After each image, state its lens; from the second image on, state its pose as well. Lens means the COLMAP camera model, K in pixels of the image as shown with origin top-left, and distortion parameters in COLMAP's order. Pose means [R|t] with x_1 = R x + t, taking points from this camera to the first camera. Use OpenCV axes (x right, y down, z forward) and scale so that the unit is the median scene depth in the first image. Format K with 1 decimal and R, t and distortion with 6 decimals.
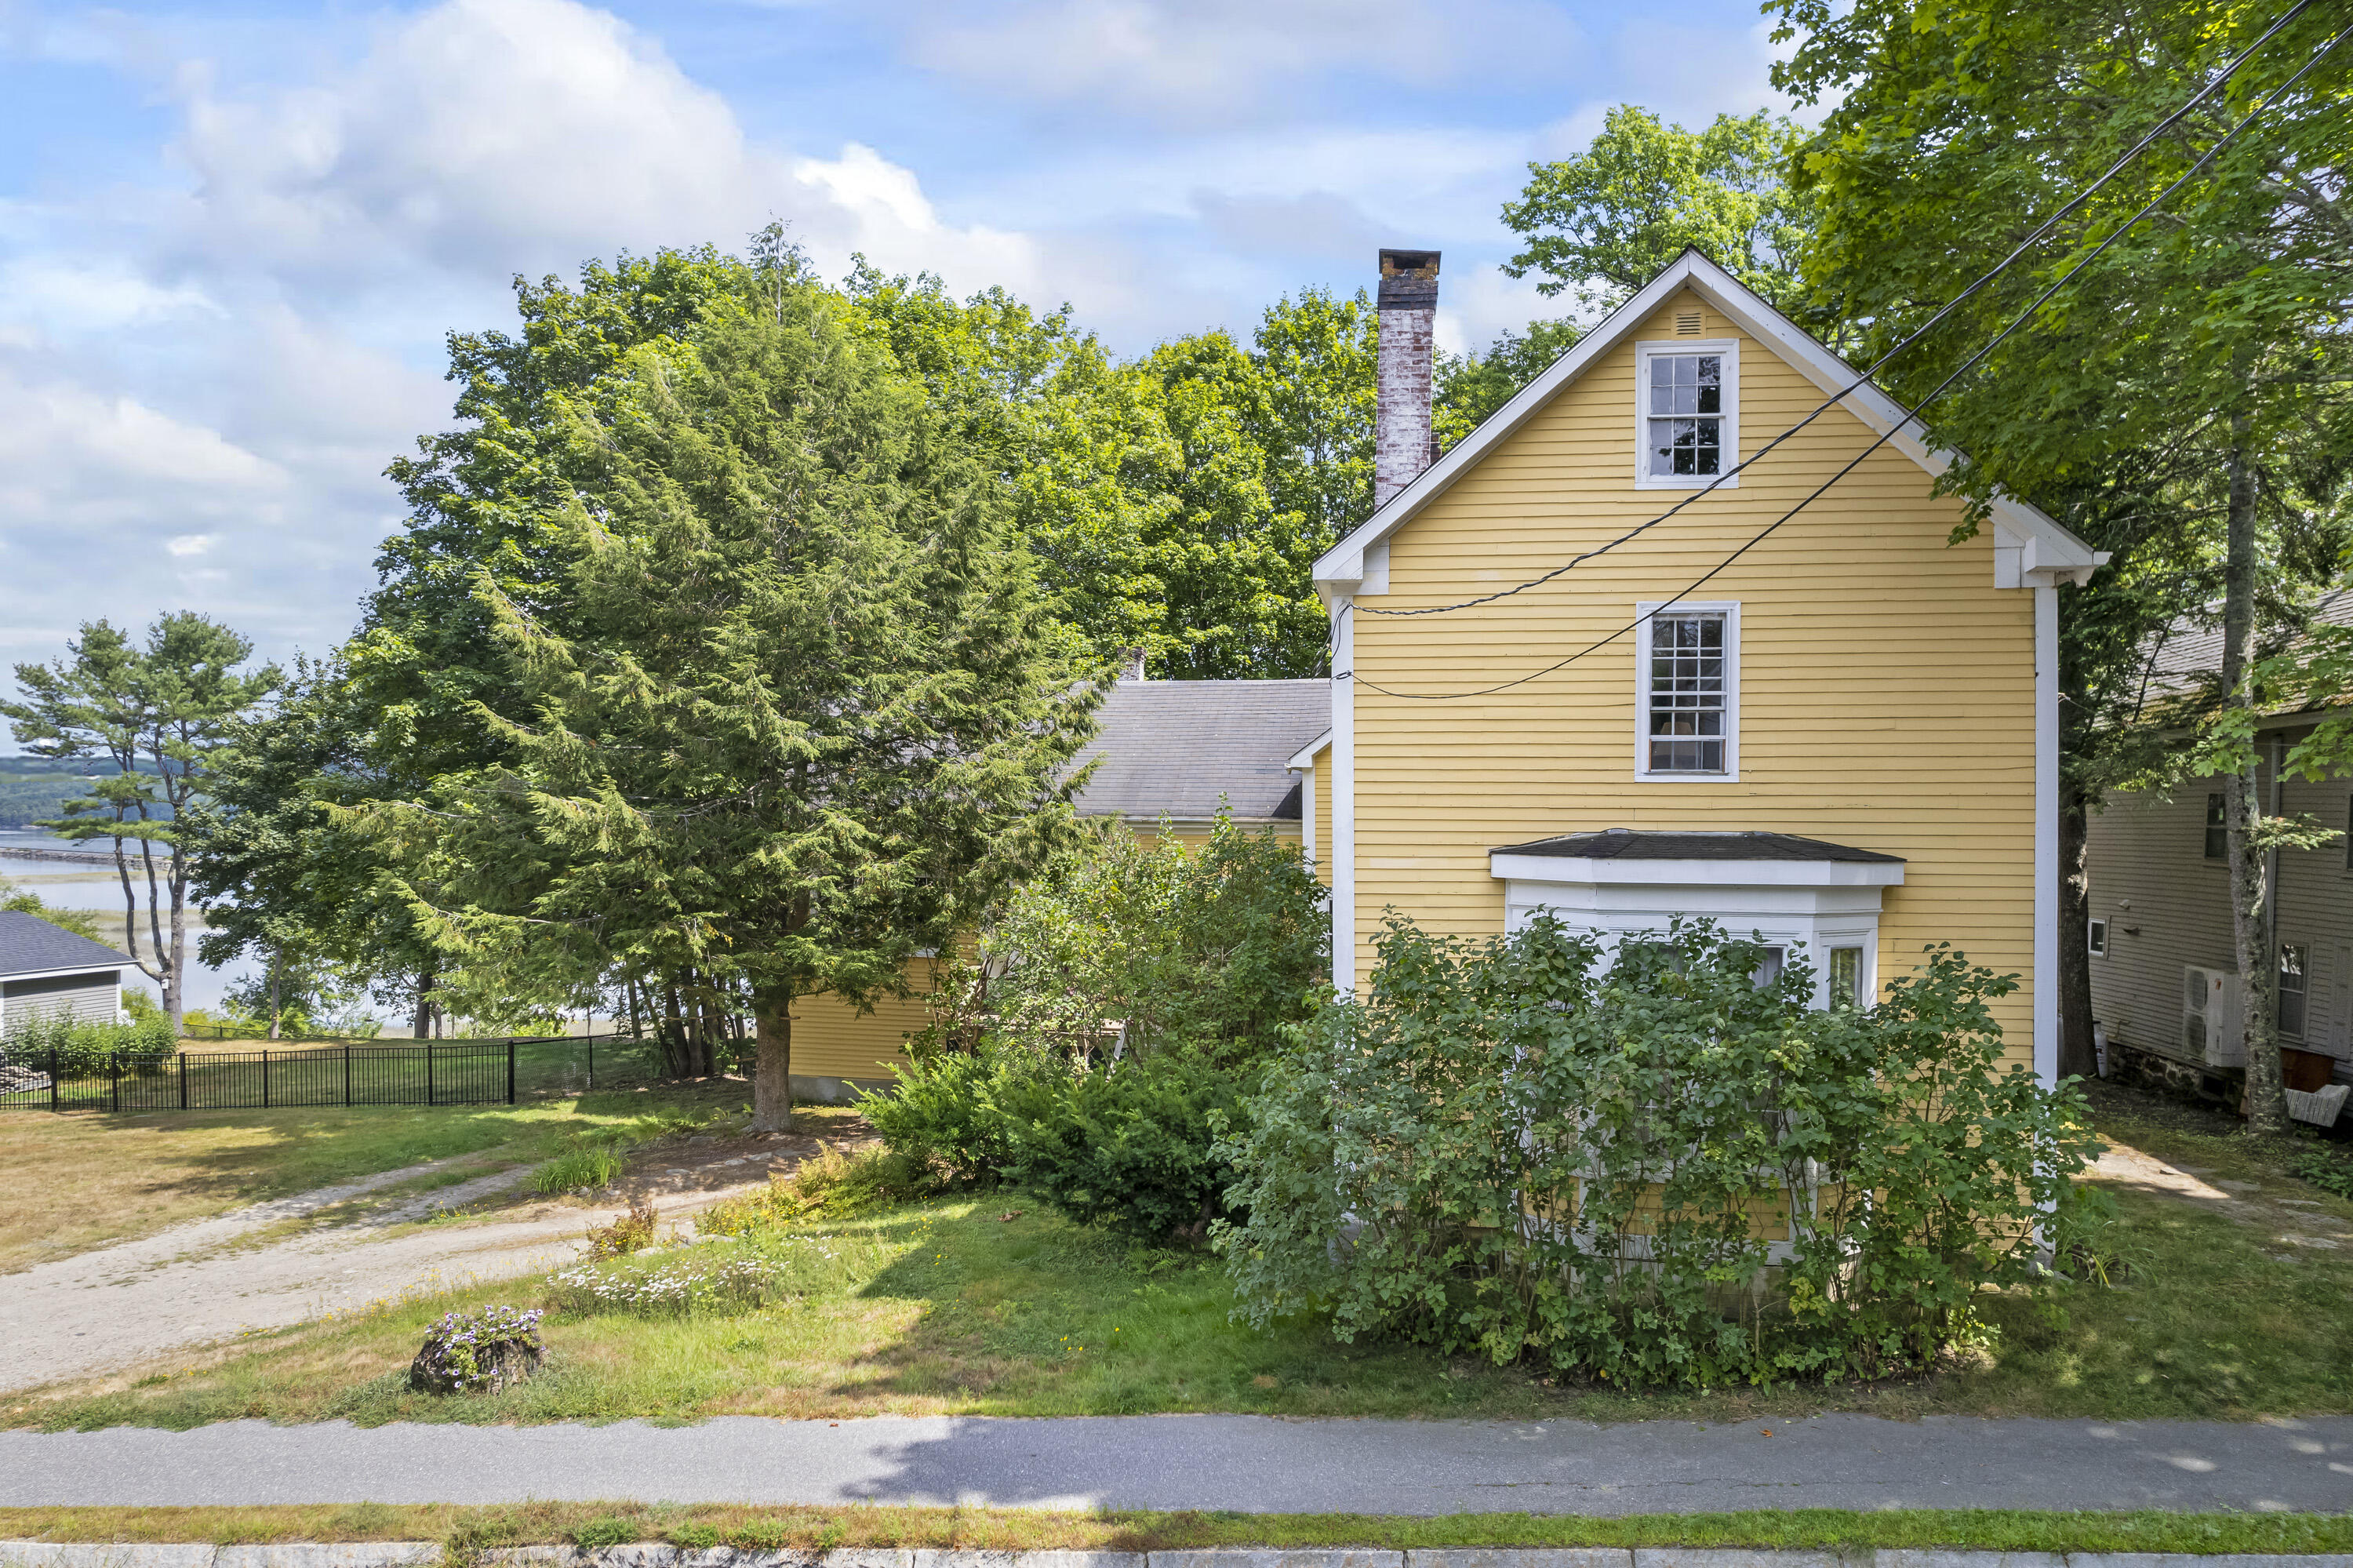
lens RADIAL K [[1523.9, 0, 1177.6], [0, 1523.9, 844.7], [0, 0, 1]] dist [-0.053130, 0.069155]
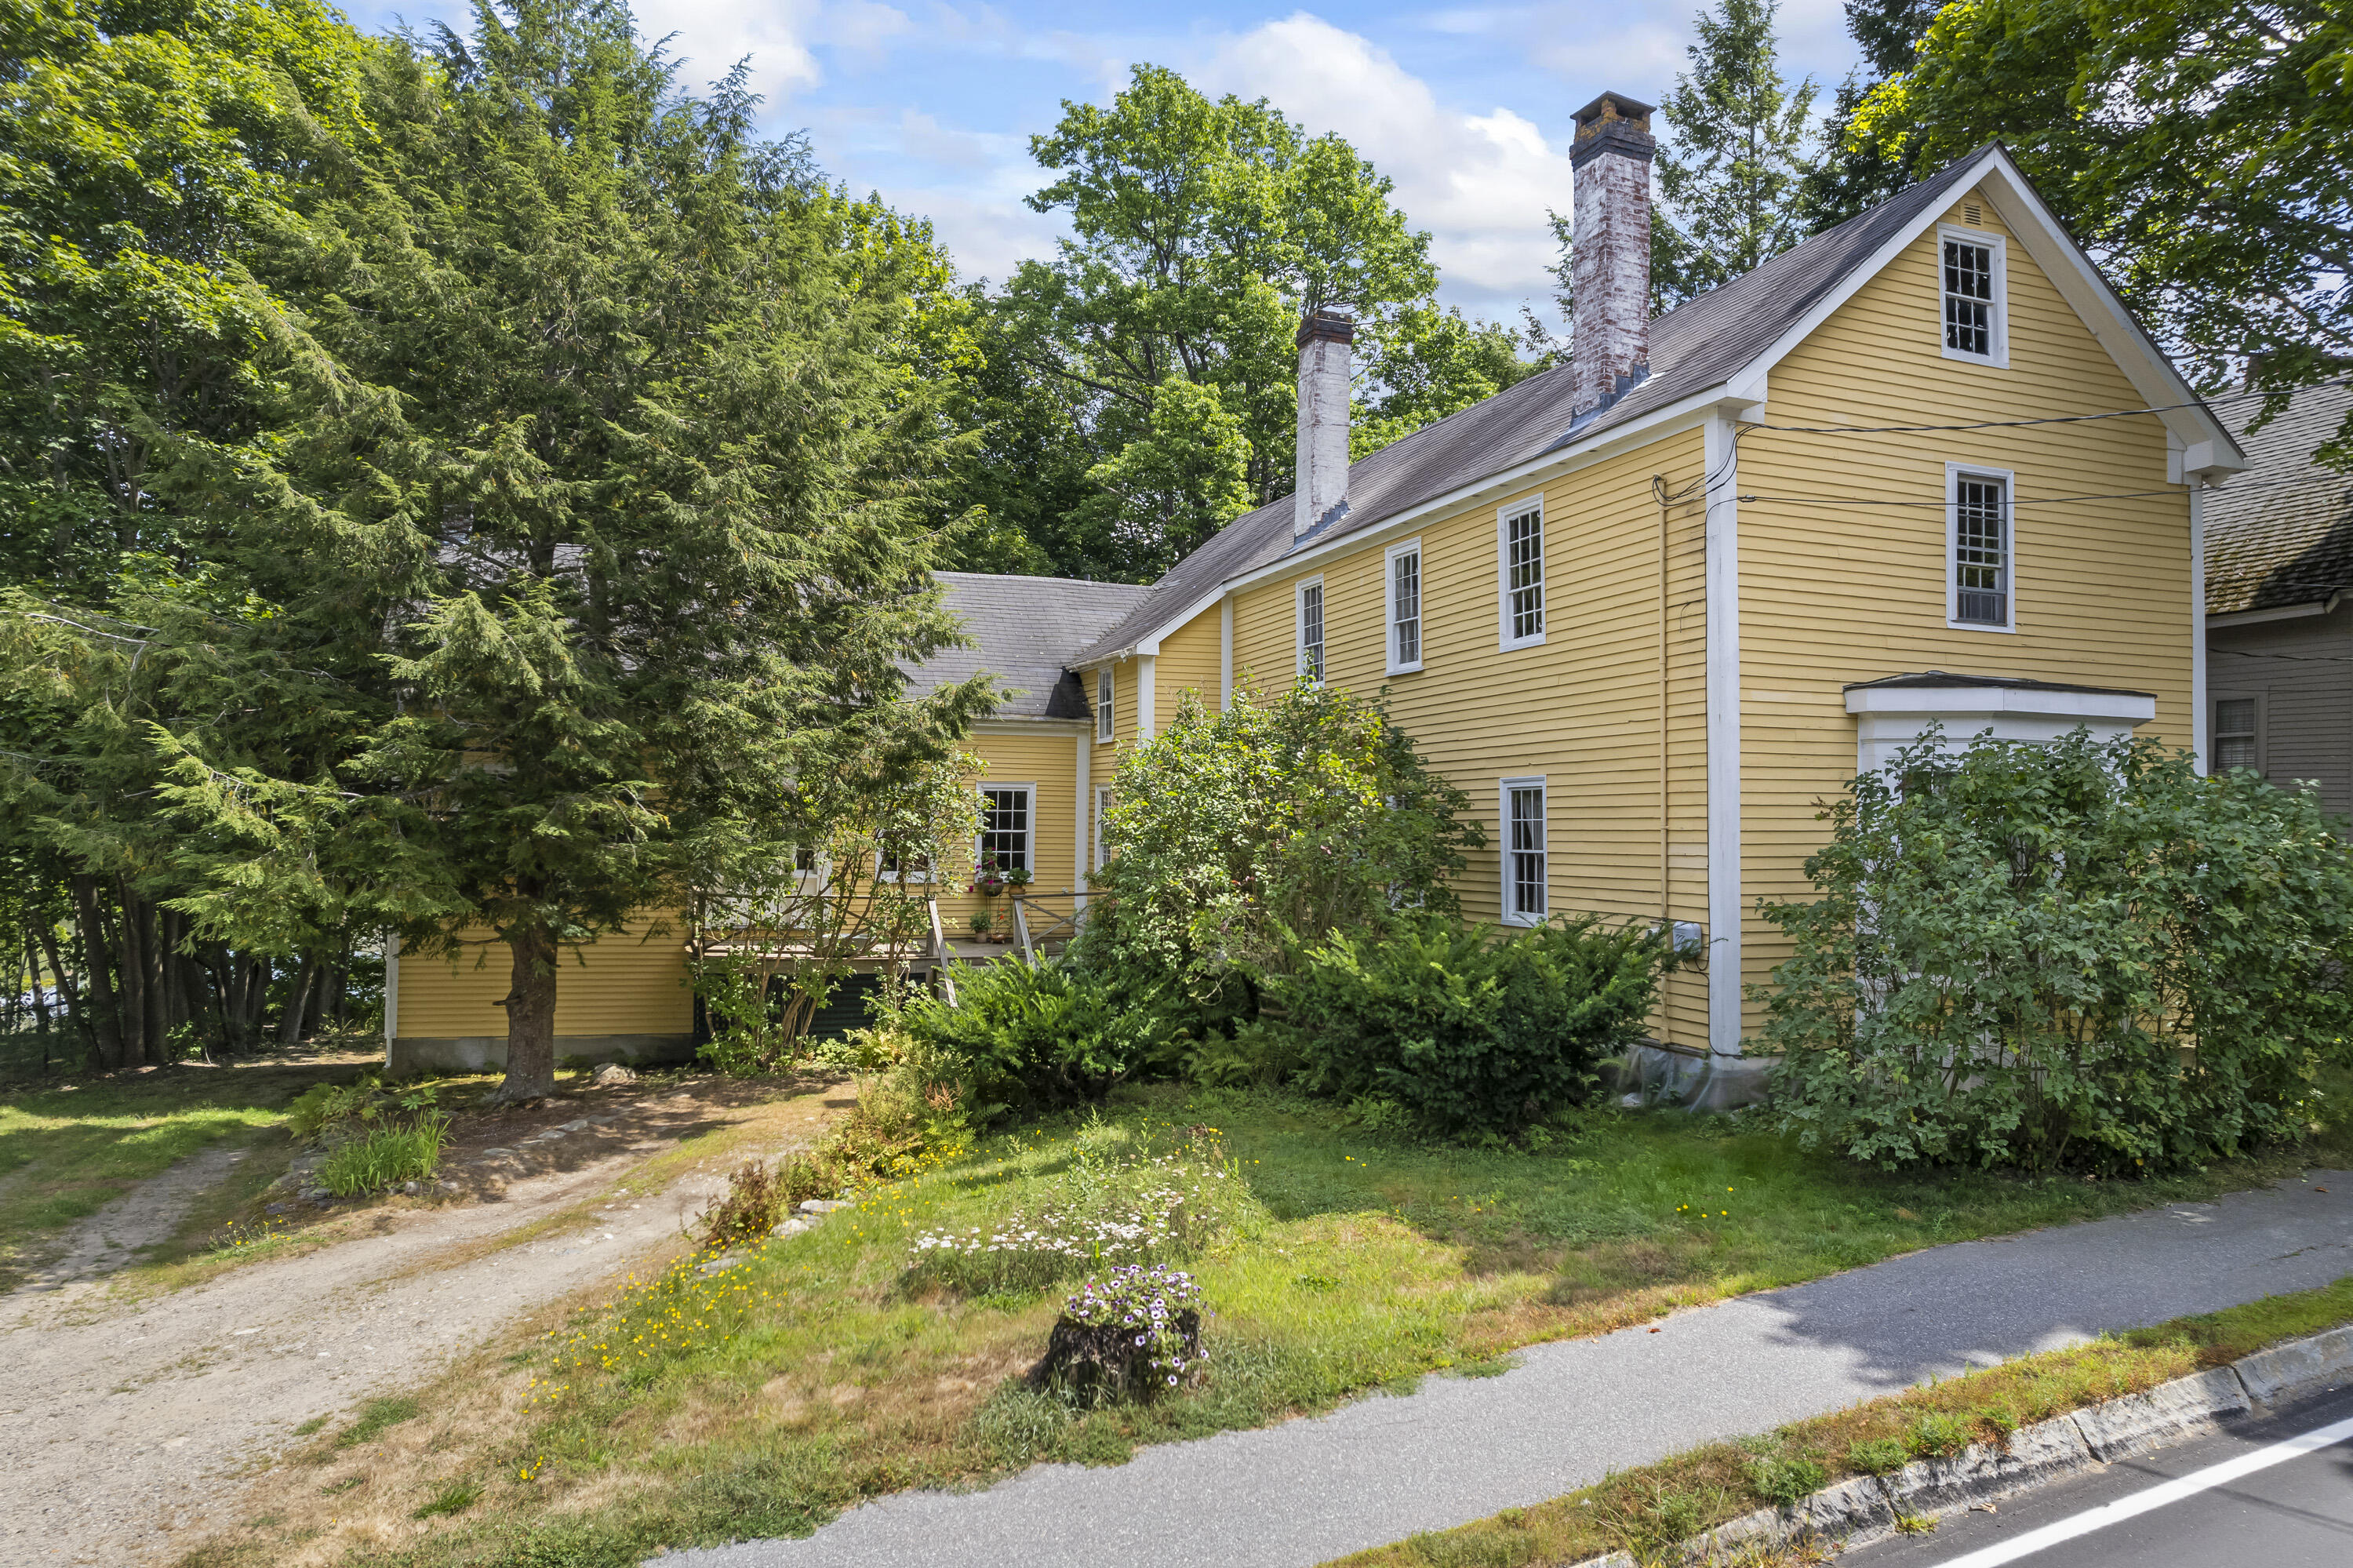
lens RADIAL K [[1530.5, 0, 1176.5], [0, 1530.5, 784.0], [0, 0, 1]] dist [-0.075360, 0.068581]
pose [[0.864257, 0.016161, 0.502791, -0.702741], [-0.003925, 0.999670, -0.025386, 0.097682], [-0.503036, 0.019966, 0.864035, 0.361690]]
